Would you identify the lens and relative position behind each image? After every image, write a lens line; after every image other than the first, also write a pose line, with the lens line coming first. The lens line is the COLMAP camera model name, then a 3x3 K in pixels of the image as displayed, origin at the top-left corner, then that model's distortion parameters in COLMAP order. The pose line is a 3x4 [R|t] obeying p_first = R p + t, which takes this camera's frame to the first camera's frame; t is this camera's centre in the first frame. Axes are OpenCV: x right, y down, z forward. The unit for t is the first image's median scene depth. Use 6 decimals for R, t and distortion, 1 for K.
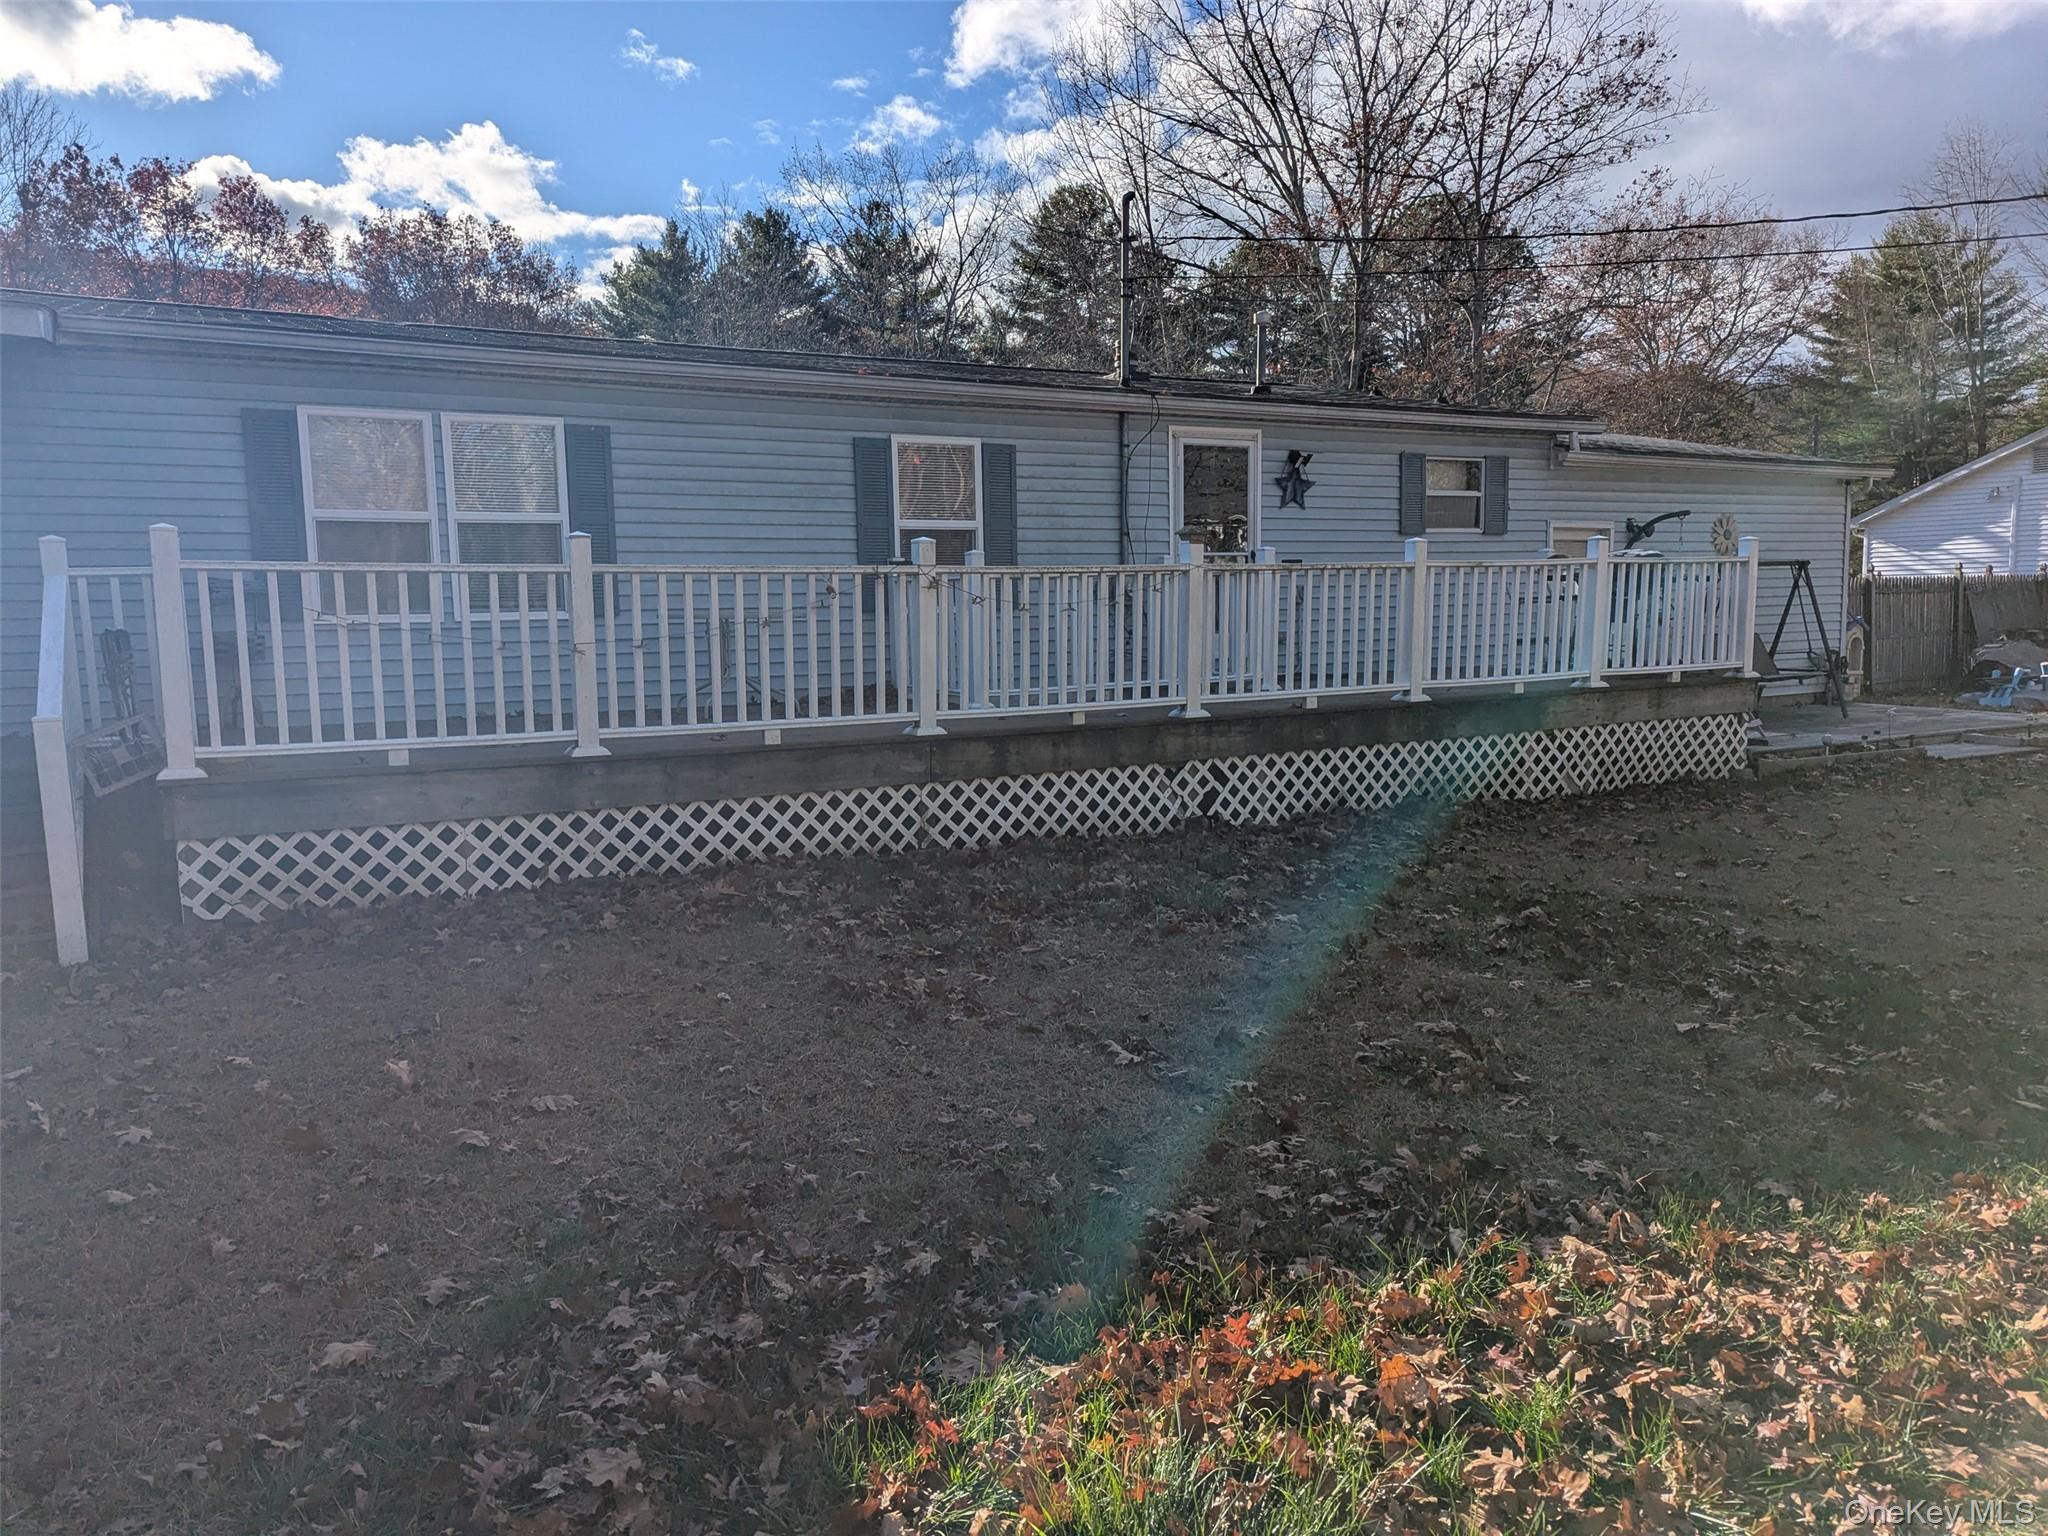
lens RADIAL K [[1455.2, 0, 1020.5], [0, 1455.2, 769.2], [0, 0, 1]] dist [-0.000941, -0.006737]
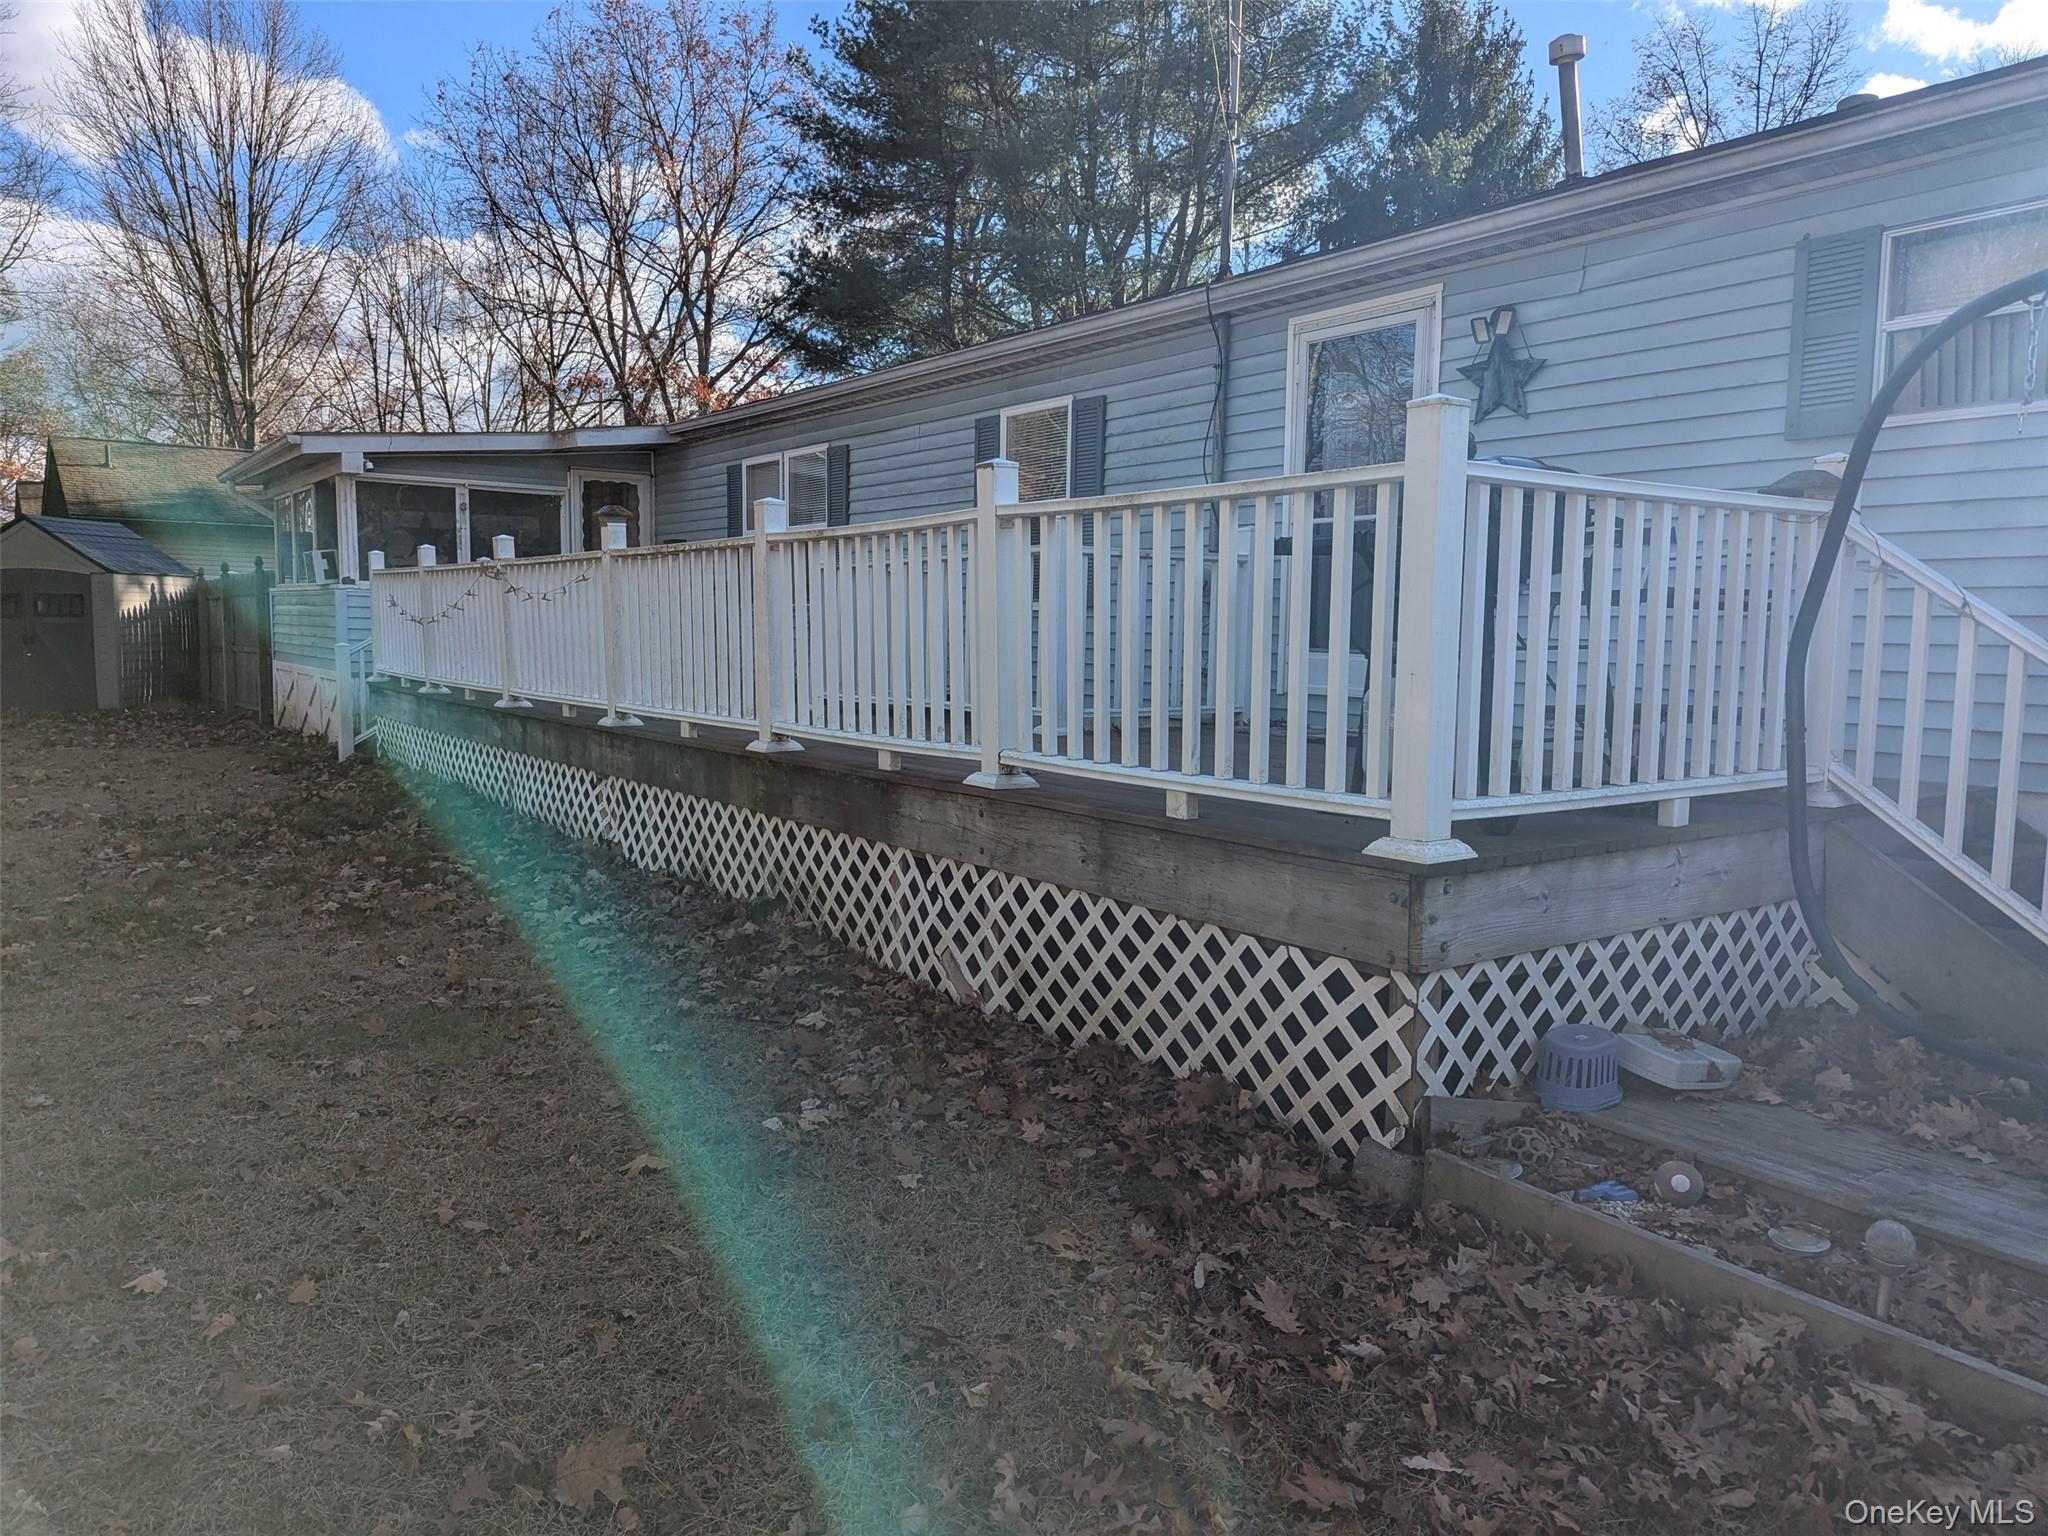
lens RADIAL K [[1455.2, 0, 1020.8], [0, 1455.2, 775.6], [0, 0, 1]] dist [-0.000941, -0.006737]
pose [[0.106123, 0.125306, -0.986426, 0.863453], [-0.116942, 0.986717, 0.112762, -0.114349], [0.987453, 0.103388, 0.119367, 0.968414]]
